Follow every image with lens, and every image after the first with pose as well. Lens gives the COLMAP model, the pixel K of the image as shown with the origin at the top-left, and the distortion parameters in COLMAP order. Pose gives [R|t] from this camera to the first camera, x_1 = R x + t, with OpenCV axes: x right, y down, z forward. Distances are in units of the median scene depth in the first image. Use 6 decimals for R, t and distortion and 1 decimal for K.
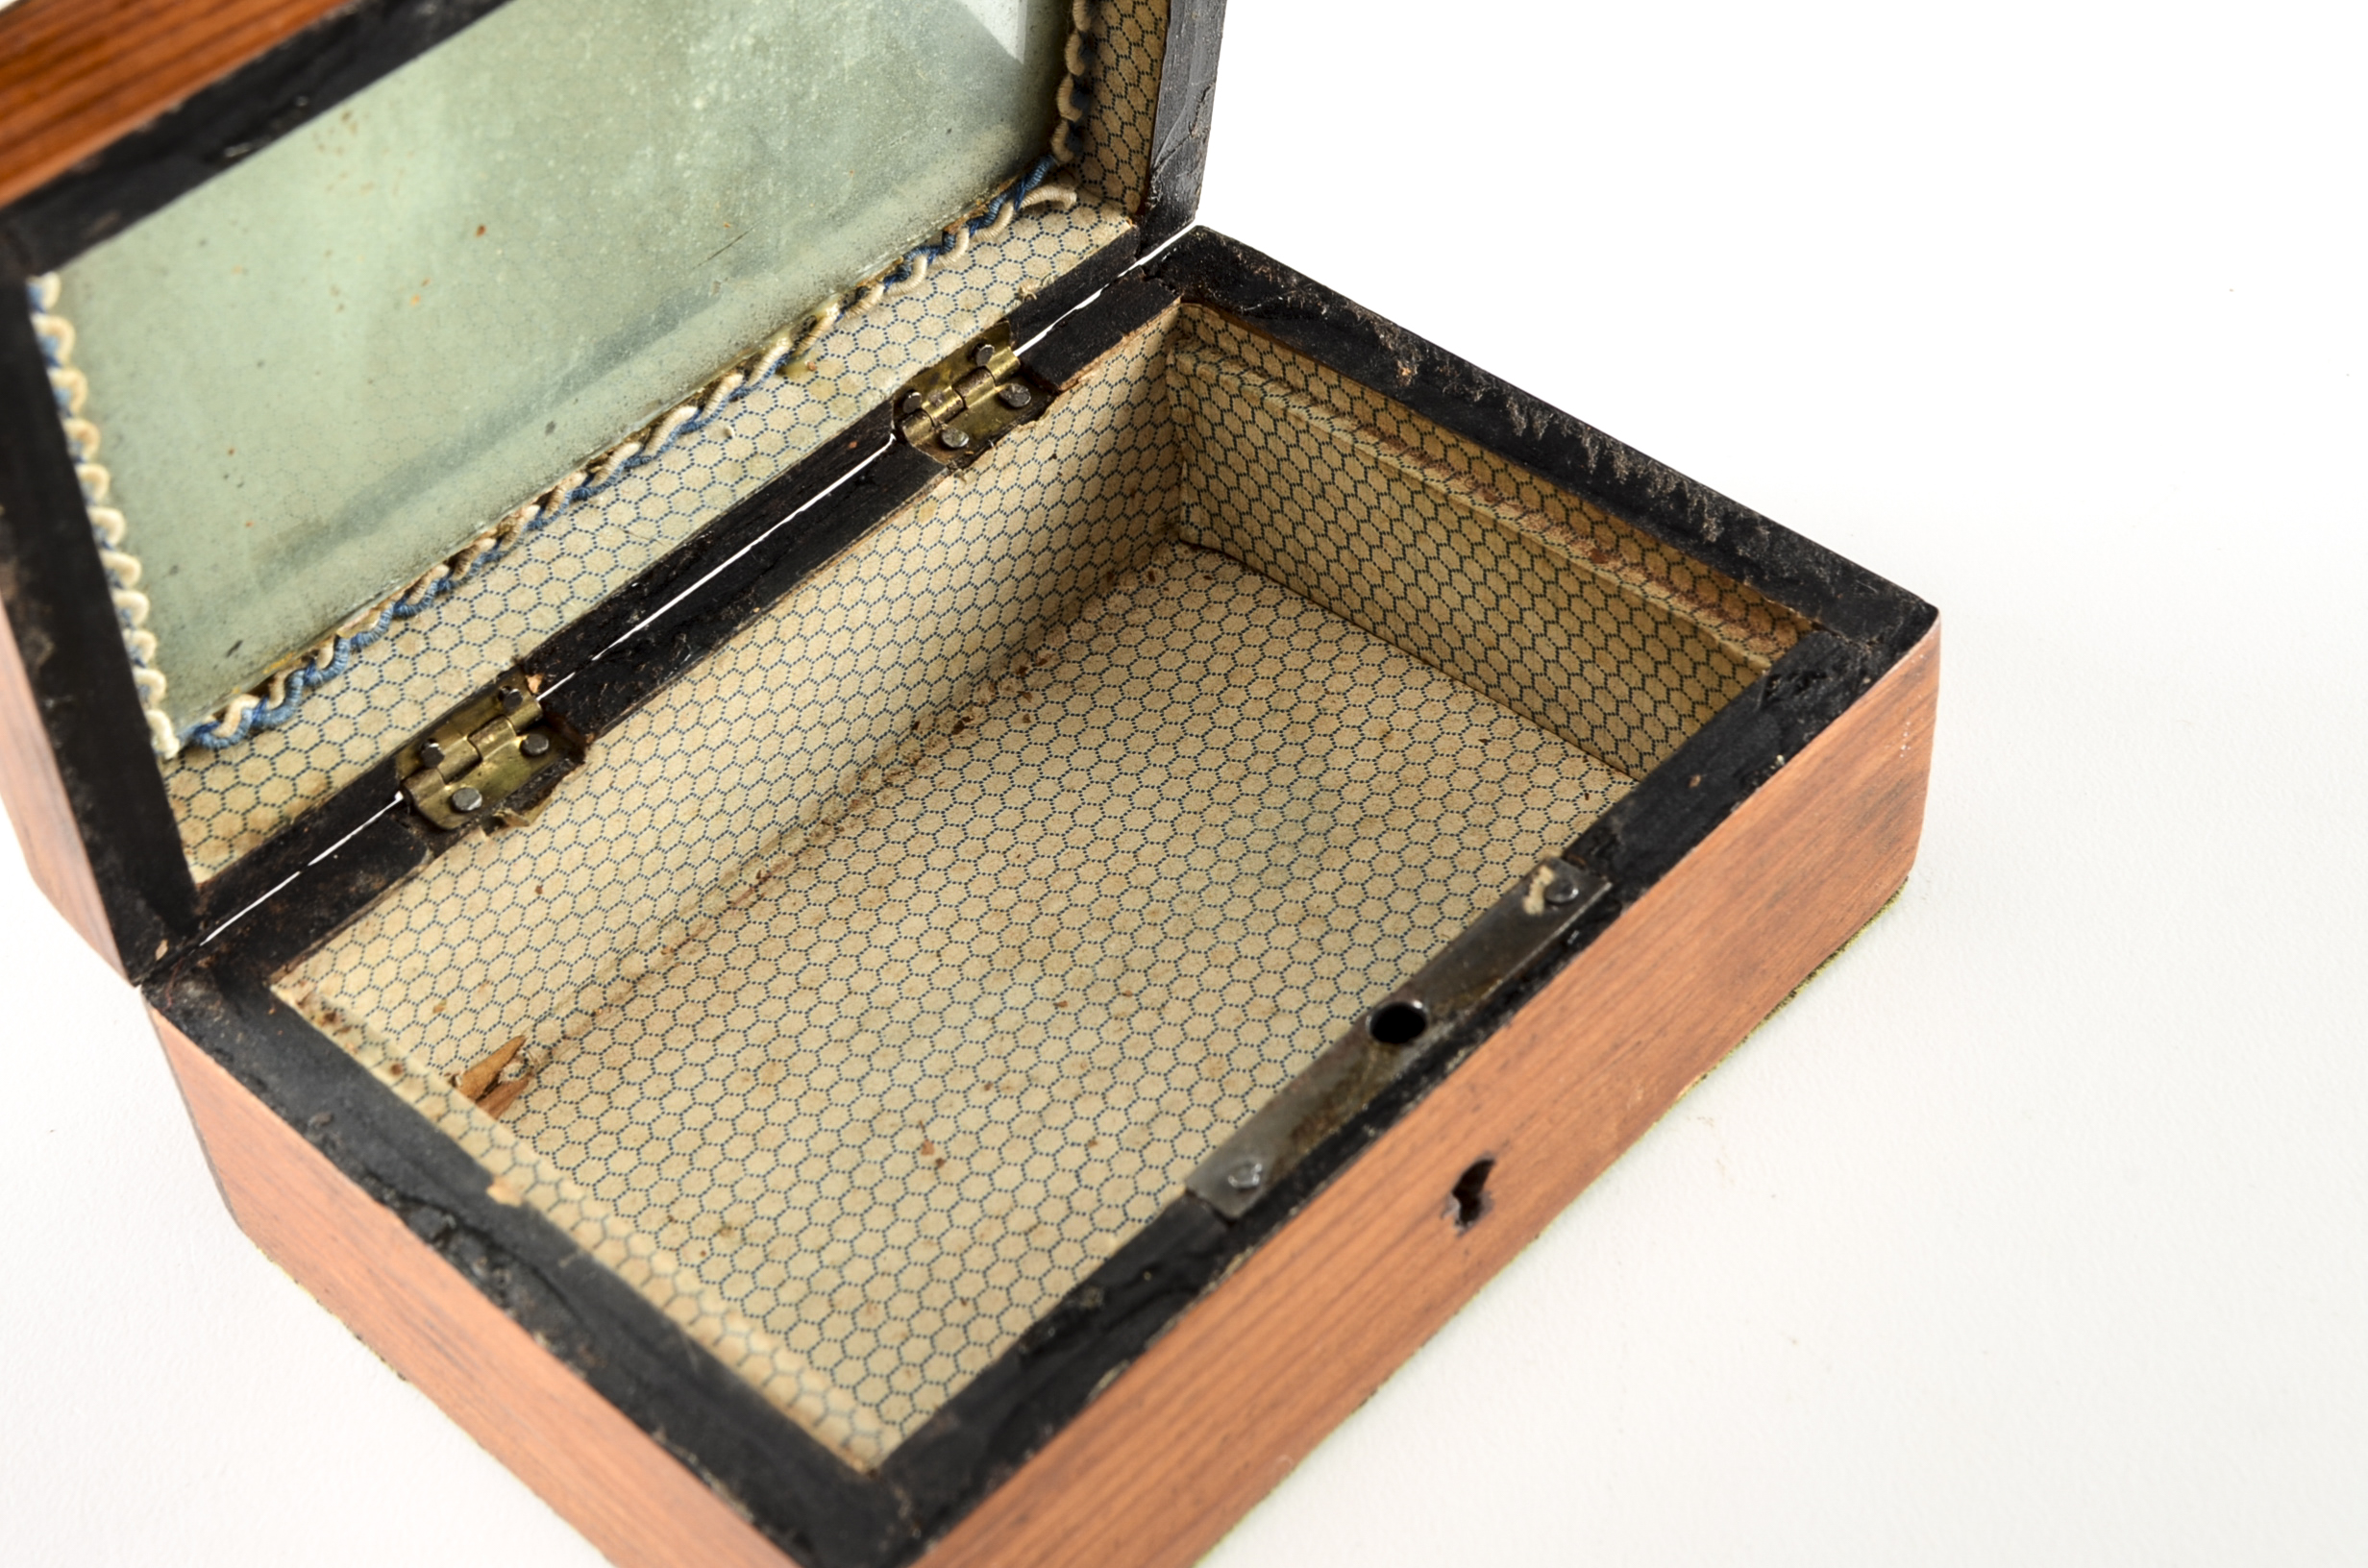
lens RADIAL K [[3874.7, 0, 1183.9], [0, 3874.7, 783.4], [0, 0, 1]] dist [0.016597, 0.000000]
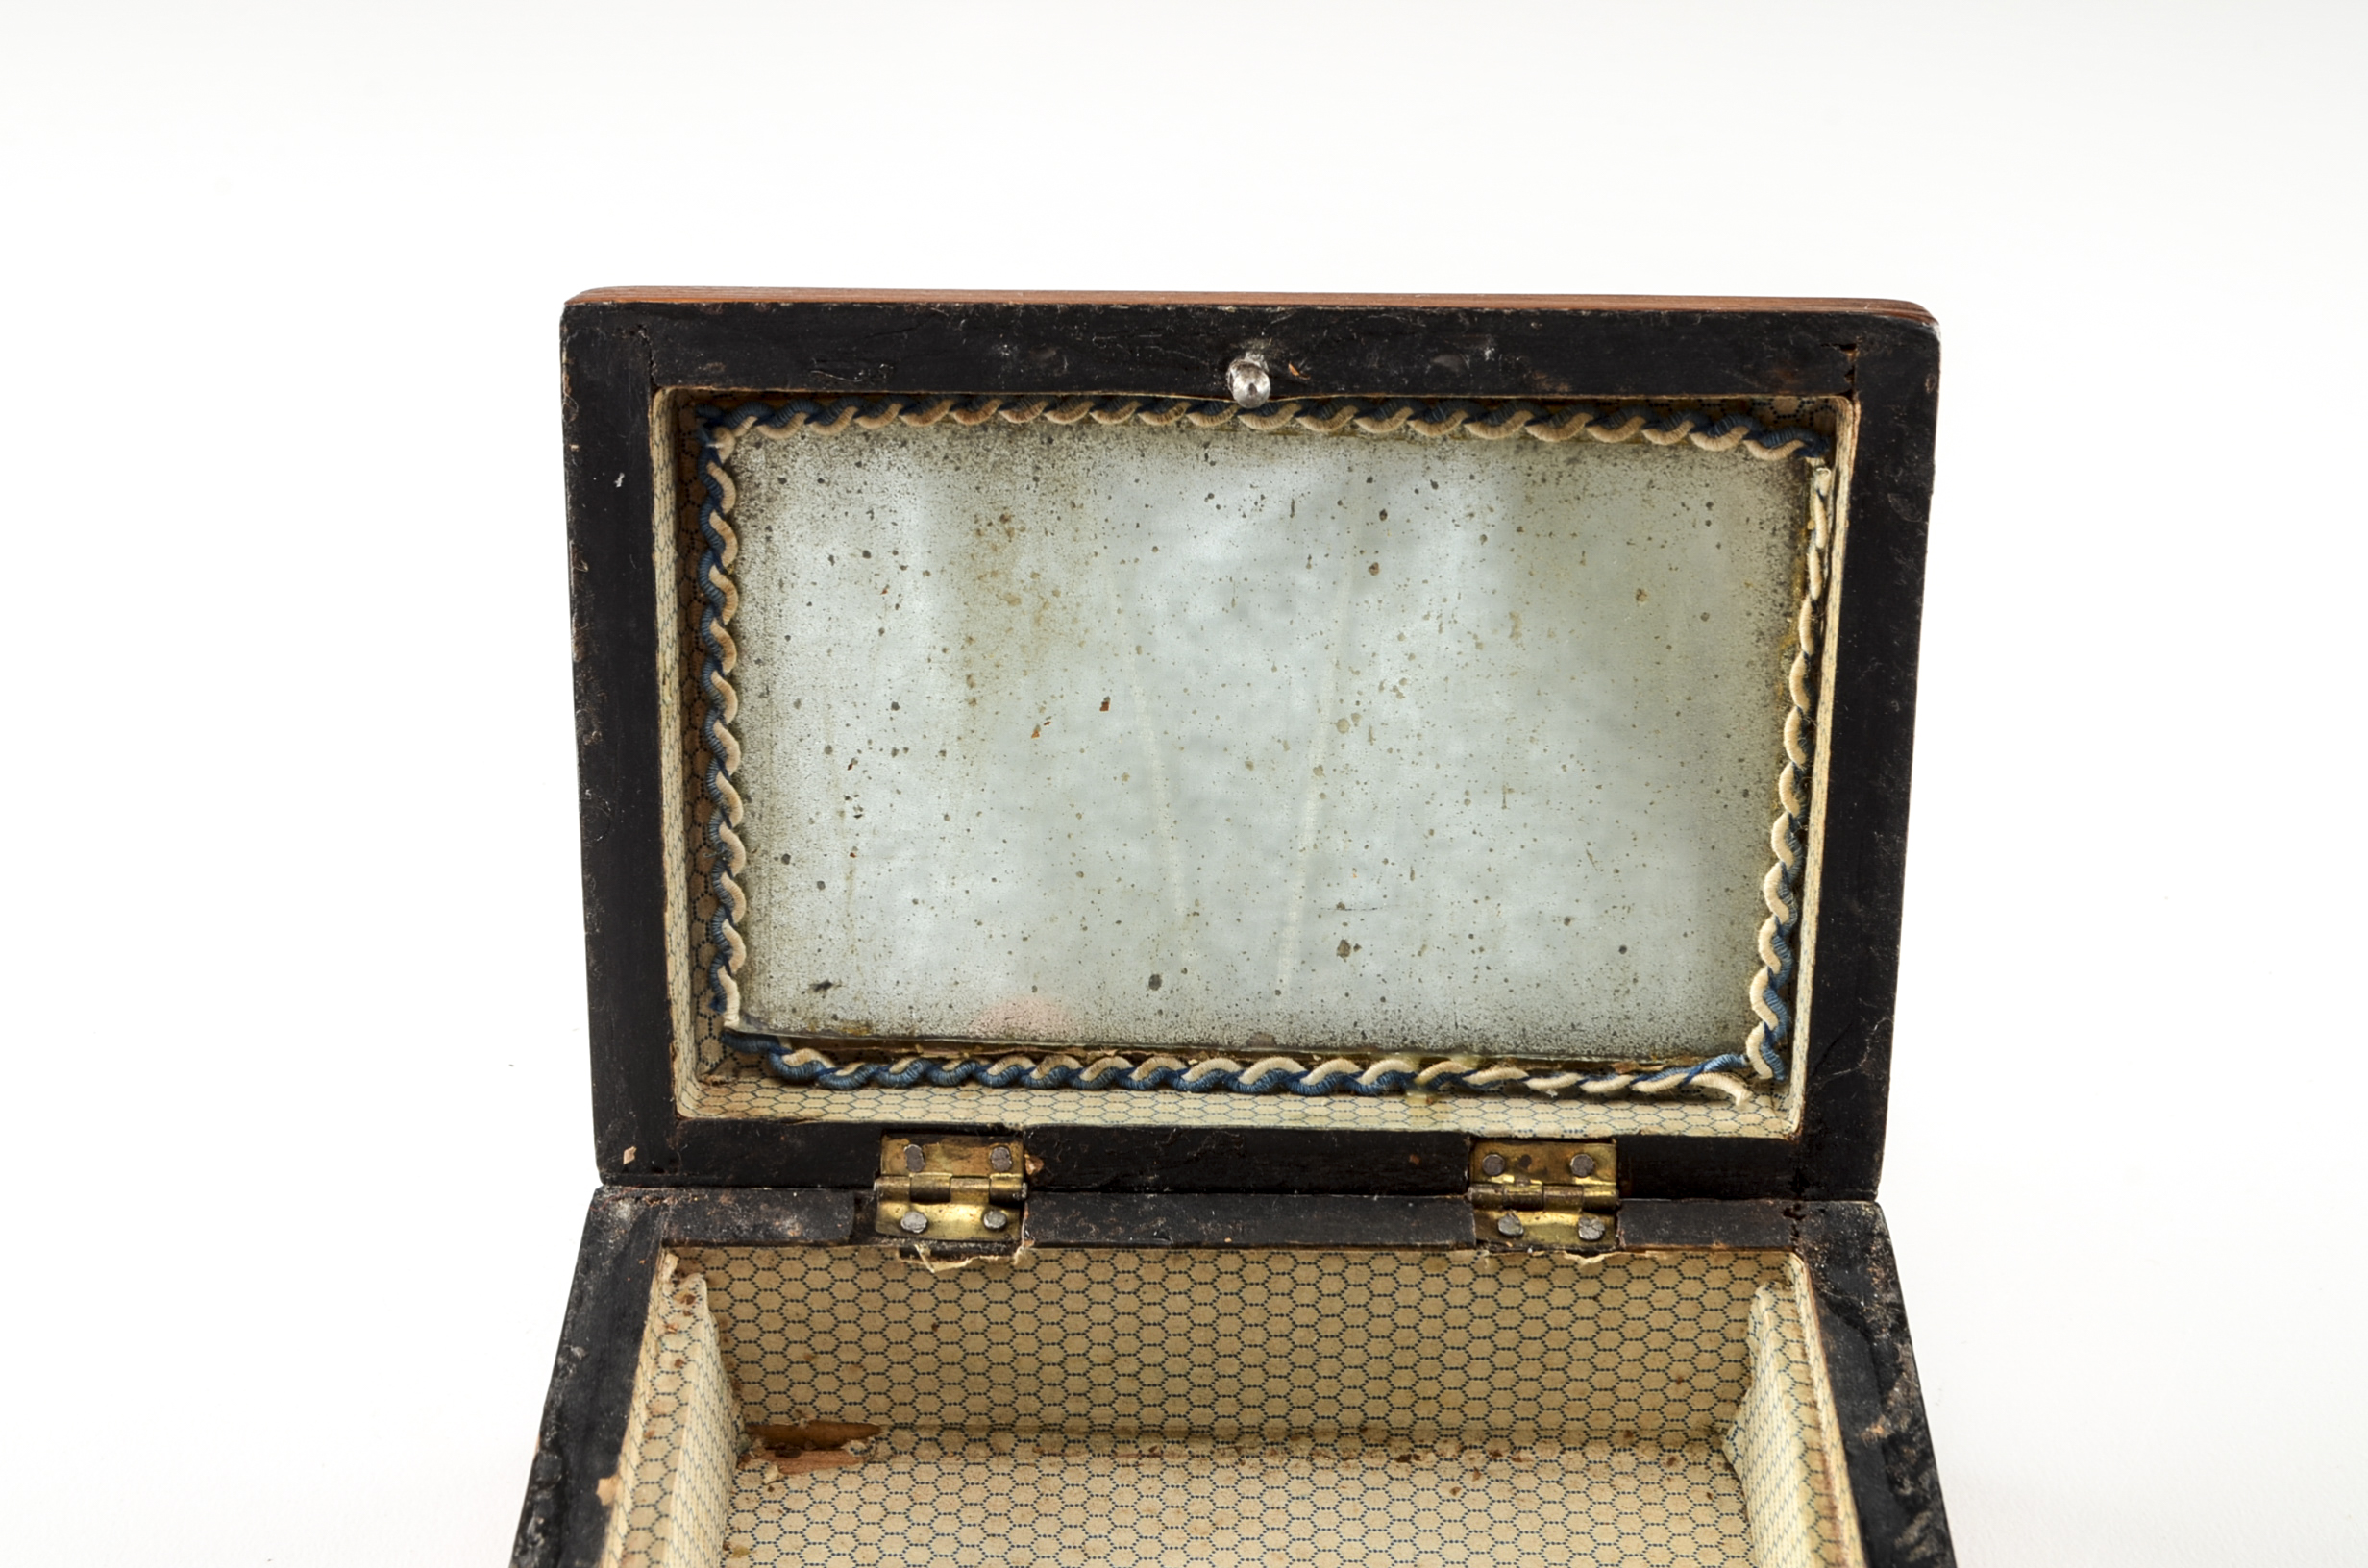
lens RADIAL K [[3874.7, 0, 1183.9], [0, 3874.7, 783.9], [0, 0, 1]] dist [0.016597, 0.000000]
pose [[0.637170, 0.492275, -0.593026, 0.445710], [-0.556605, 0.826131, 0.087739, -0.229042], [0.533109, 0.274176, 0.800389, 0.080808]]
